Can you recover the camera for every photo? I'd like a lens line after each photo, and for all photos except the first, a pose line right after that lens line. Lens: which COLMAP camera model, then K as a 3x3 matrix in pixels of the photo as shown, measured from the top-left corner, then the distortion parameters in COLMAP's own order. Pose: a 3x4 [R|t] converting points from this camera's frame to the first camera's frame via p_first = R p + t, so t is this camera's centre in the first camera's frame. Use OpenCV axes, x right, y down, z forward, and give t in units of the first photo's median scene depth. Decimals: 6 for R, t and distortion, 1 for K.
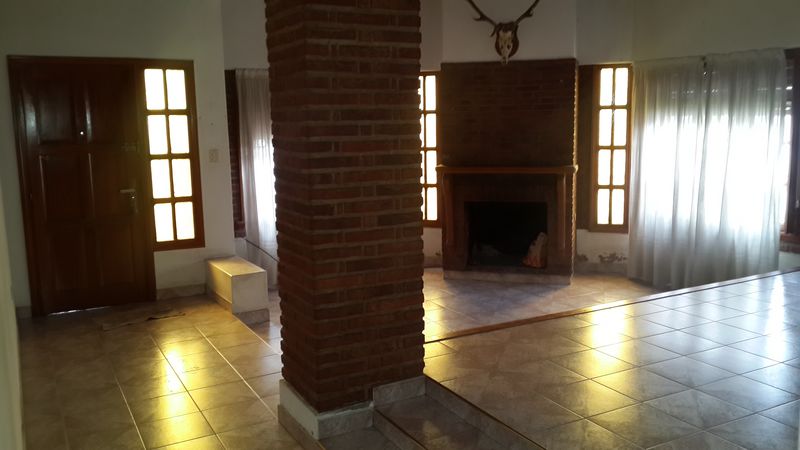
lens RADIAL K [[698.3, 0, 413.4], [0, 698.3, 221.7], [0, 0, 1]] dist [0.084042, -0.190641]
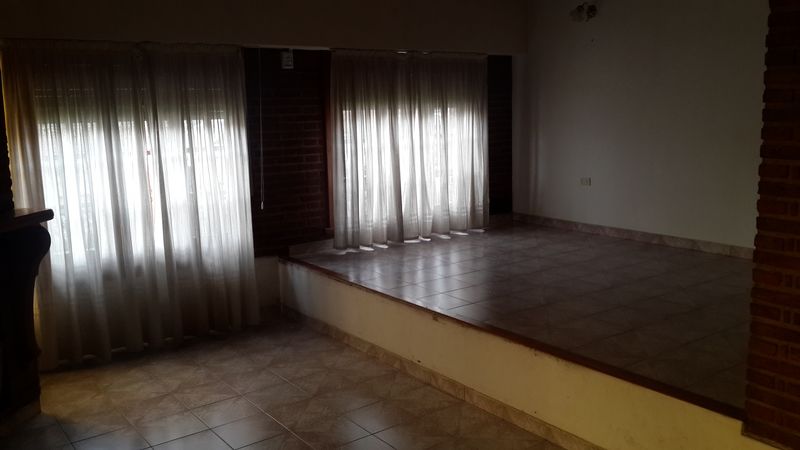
lens RADIAL K [[698.3, 0, 413.4], [0, 698.3, 221.7], [0, 0, 1]] dist [0.084042, -0.190641]
pose [[-0.129015, -0.138334, 0.981946, -0.416591], [0.176854, 0.971137, 0.160048, -0.116614], [-0.975745, 0.194310, -0.100826, 0.829711]]
